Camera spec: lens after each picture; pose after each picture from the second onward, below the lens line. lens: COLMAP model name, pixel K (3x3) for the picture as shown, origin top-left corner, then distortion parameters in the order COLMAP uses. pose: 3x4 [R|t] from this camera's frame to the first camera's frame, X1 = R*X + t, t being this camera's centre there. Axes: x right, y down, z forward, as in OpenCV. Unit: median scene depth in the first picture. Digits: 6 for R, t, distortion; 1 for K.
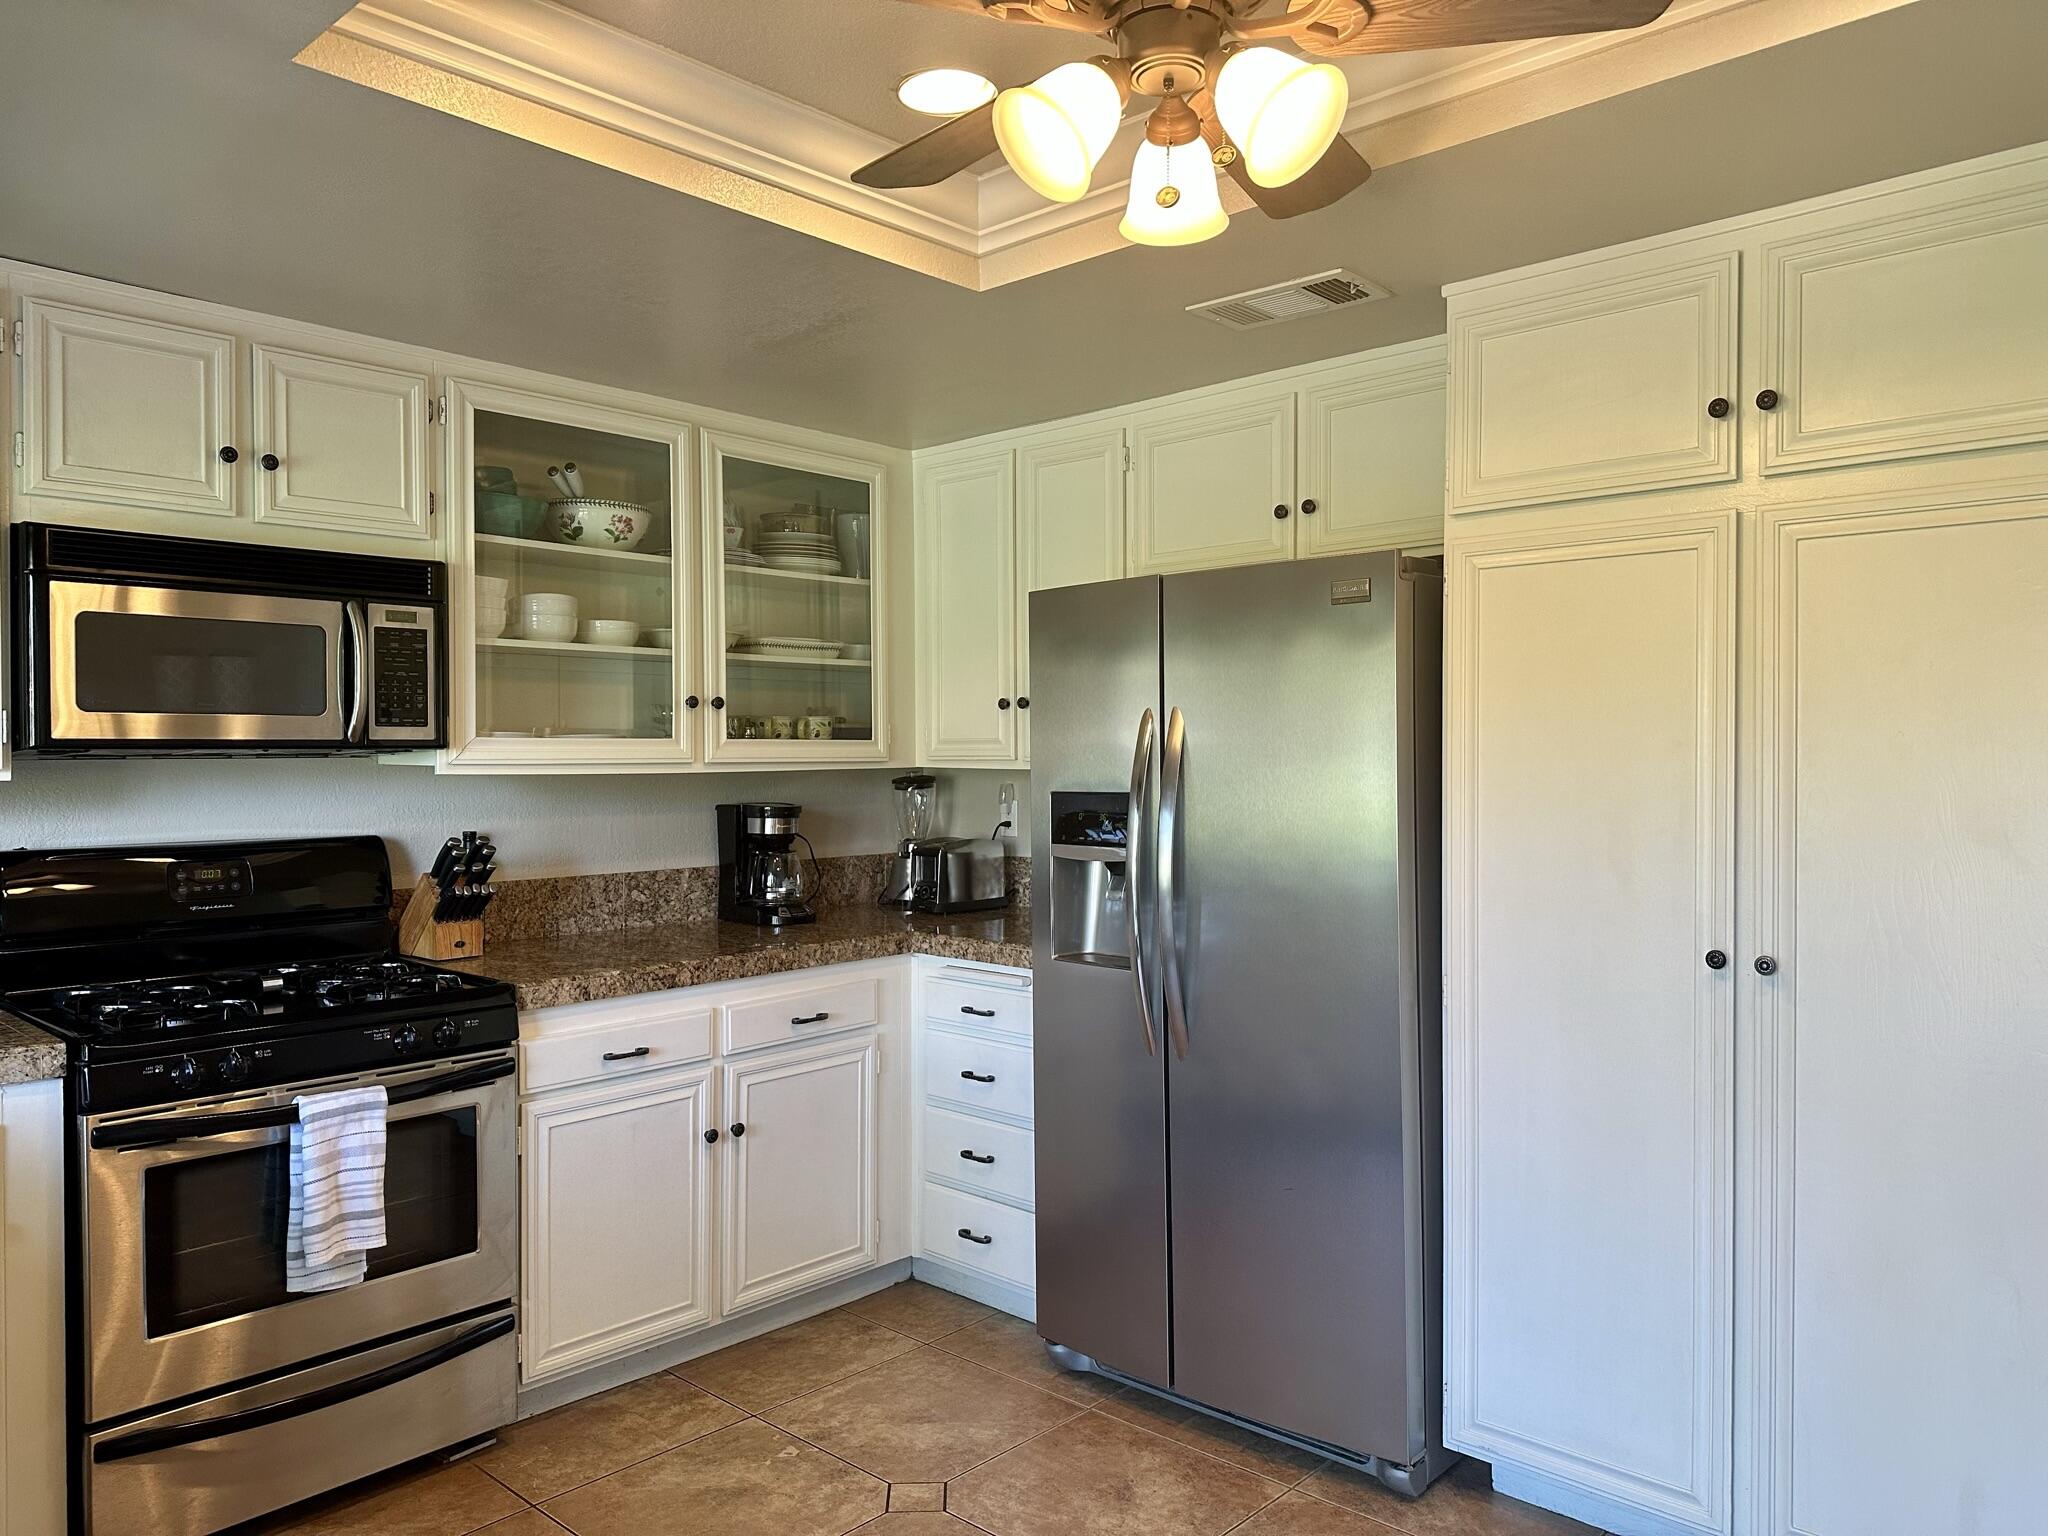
lens RADIAL K [[1440.6, 0, 1024.0], [0, 1440.6, 768.0], [0, 0, 1]] dist [-0.007157, -0.003486]
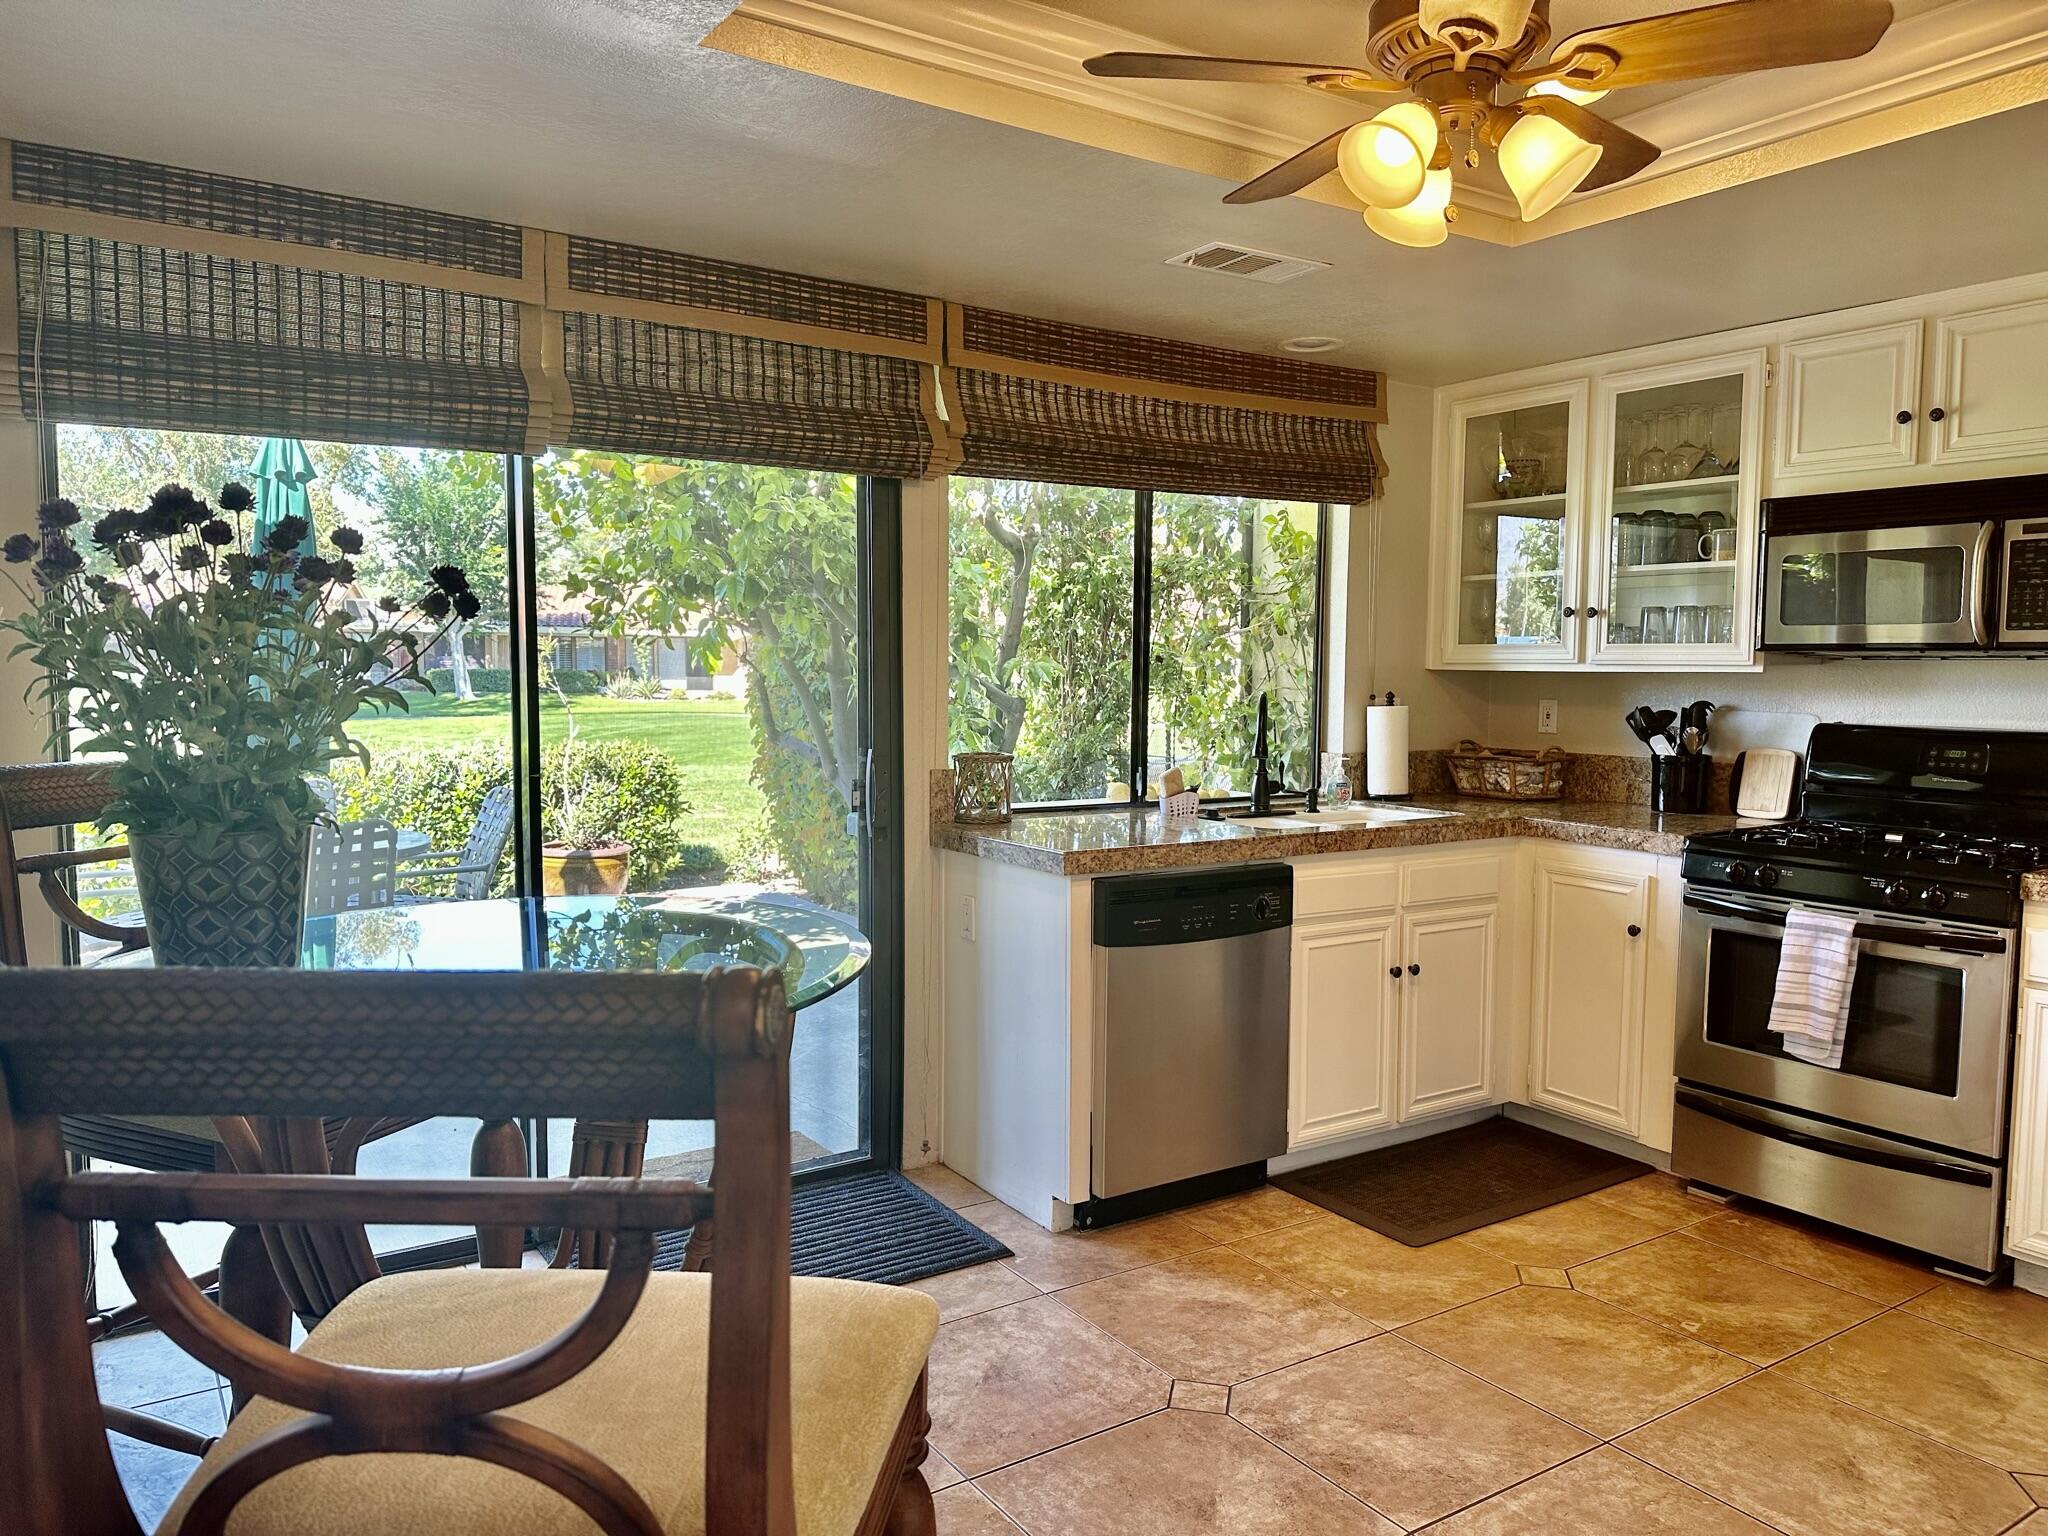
lens RADIAL K [[1425.6, 0, 1028.0], [0, 1425.6, 782.2], [0, 0, 1]] dist [0.113001, -0.143621]
pose [[-0.249305, 0.083243, -0.964841, 0.888323], [-0.015251, 0.995838, 0.089858, -0.001716], [0.968305, 0.037117, -0.246998, 0.573338]]
